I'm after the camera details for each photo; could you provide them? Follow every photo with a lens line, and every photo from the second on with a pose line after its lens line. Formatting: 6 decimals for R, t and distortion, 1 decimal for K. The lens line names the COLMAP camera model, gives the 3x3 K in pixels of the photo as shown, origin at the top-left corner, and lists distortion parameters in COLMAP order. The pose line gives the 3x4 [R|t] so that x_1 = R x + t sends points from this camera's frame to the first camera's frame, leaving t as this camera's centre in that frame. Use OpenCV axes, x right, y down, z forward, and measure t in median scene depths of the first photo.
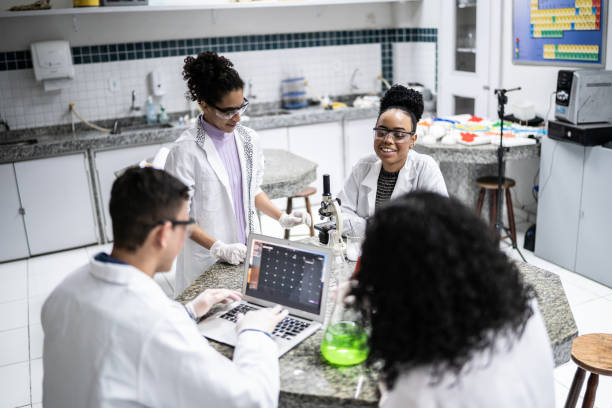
lens RADIAL K [[629.5, 0, 306.0], [0, 629.5, 204.0], [0, 0, 1]] dist [-0.079674, -0.000527]
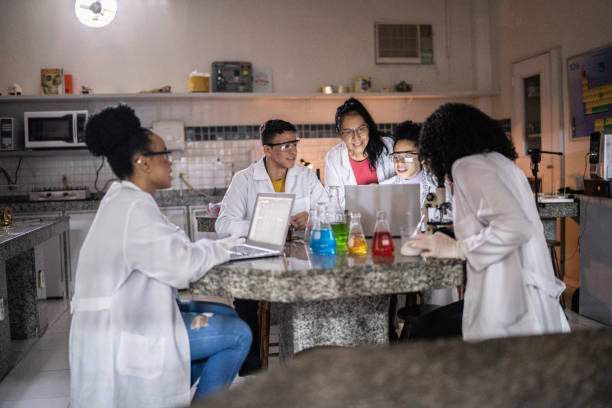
lens RADIAL K [[629.5, 0, 306.0], [0, 629.5, 204.0], [0, 0, 1]] dist [-0.079674, -0.000527]
pose [[0.971940, 0.027034, -0.233672, 0.165120], [-0.075920, 0.976265, -0.202838, 0.148060], [0.222642, 0.214887, 0.950923, -0.099443]]
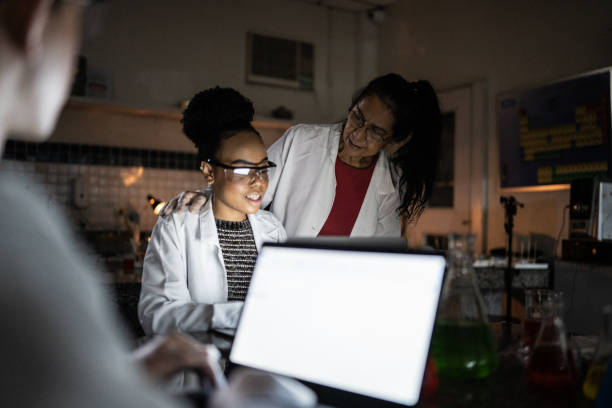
lens RADIAL K [[629.5, 0, 306.0], [0, 629.5, 204.0], [0, 0, 1]] dist [-0.079674, -0.000527]
pose [[0.991751, 0.069017, 0.108010, -0.037995], [-0.033308, 0.952477, -0.302784, 0.076646], [-0.123774, 0.296689, 0.946919, 0.231619]]
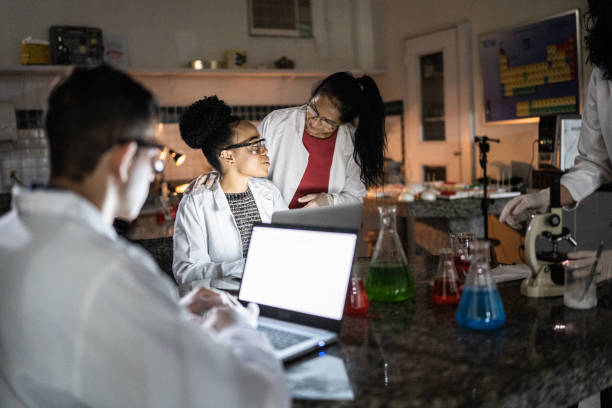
lens RADIAL K [[629.5, 0, 306.0], [0, 629.5, 204.0], [0, 0, 1]] dist [-0.079674, -0.000527]
pose [[0.996890, -0.009477, 0.078237, -0.025500], [0.023720, 0.982791, -0.183190, 0.076017], [-0.075155, 0.184476, 0.979959, 0.101684]]
